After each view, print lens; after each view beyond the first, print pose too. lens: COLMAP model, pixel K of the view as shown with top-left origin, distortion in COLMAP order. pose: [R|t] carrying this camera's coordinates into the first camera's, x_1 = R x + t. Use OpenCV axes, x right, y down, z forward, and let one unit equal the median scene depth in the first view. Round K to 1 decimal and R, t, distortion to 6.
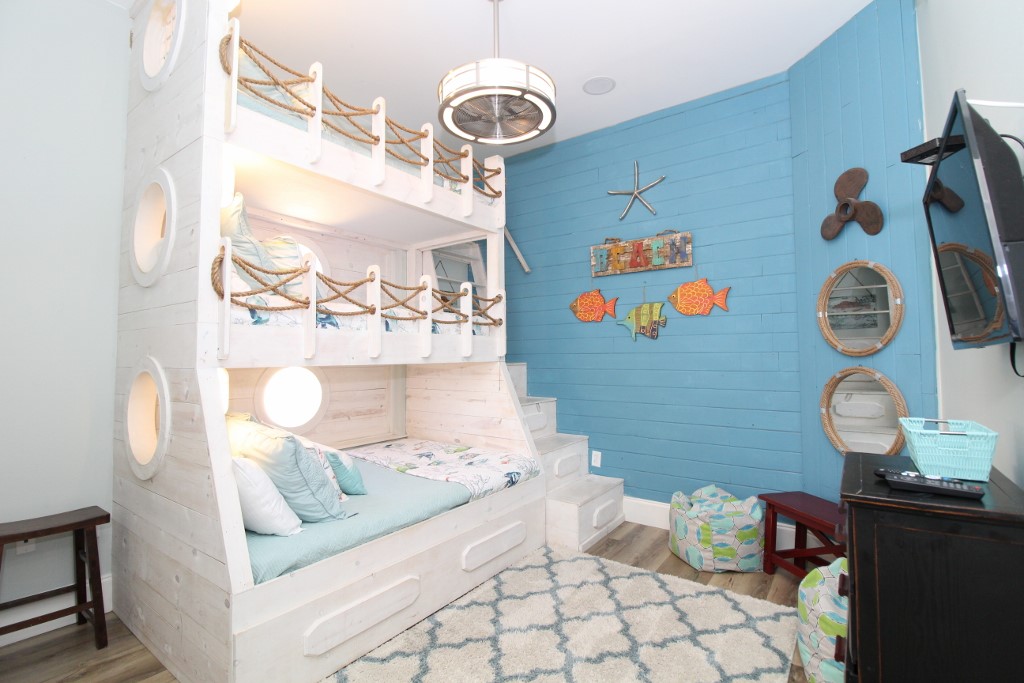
lens RADIAL K [[472.1, 0, 513.3], [0, 472.1, 327.6], [0, 0, 1]] dist [0.003590, -0.013505]
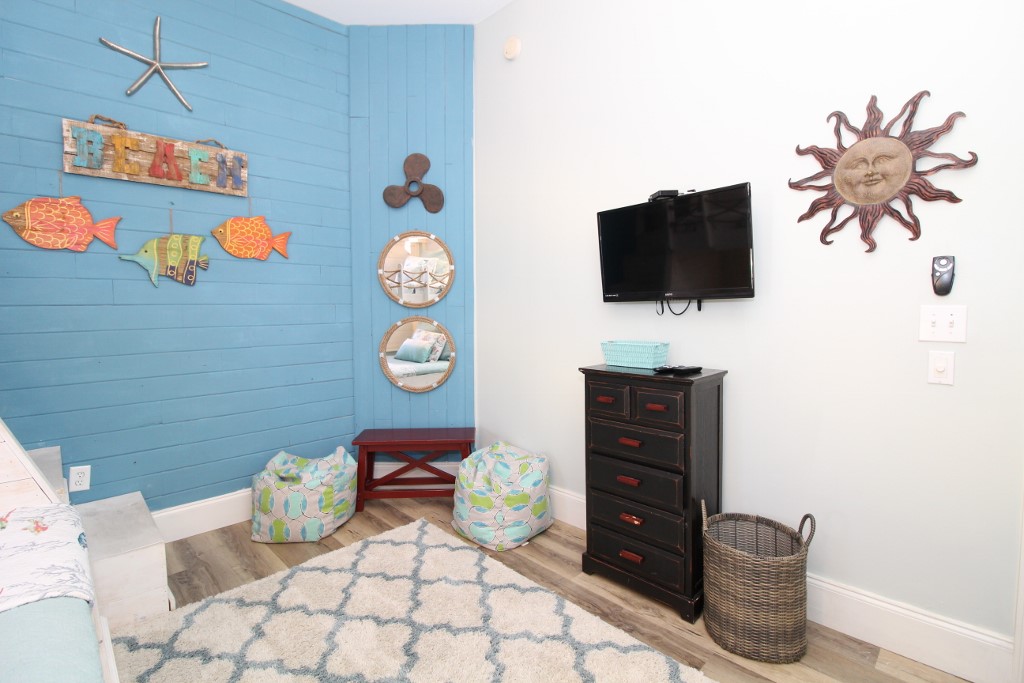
lens RADIAL K [[472.1, 0, 513.3], [0, 472.1, 327.6], [0, 0, 1]] dist [0.003590, -0.013505]
pose [[0.174369, -0.040297, 0.983856, -0.377617], [-0.050637, 0.997473, 0.049829, 0.031414], [-0.983378, -0.058508, 0.171888, 0.435246]]
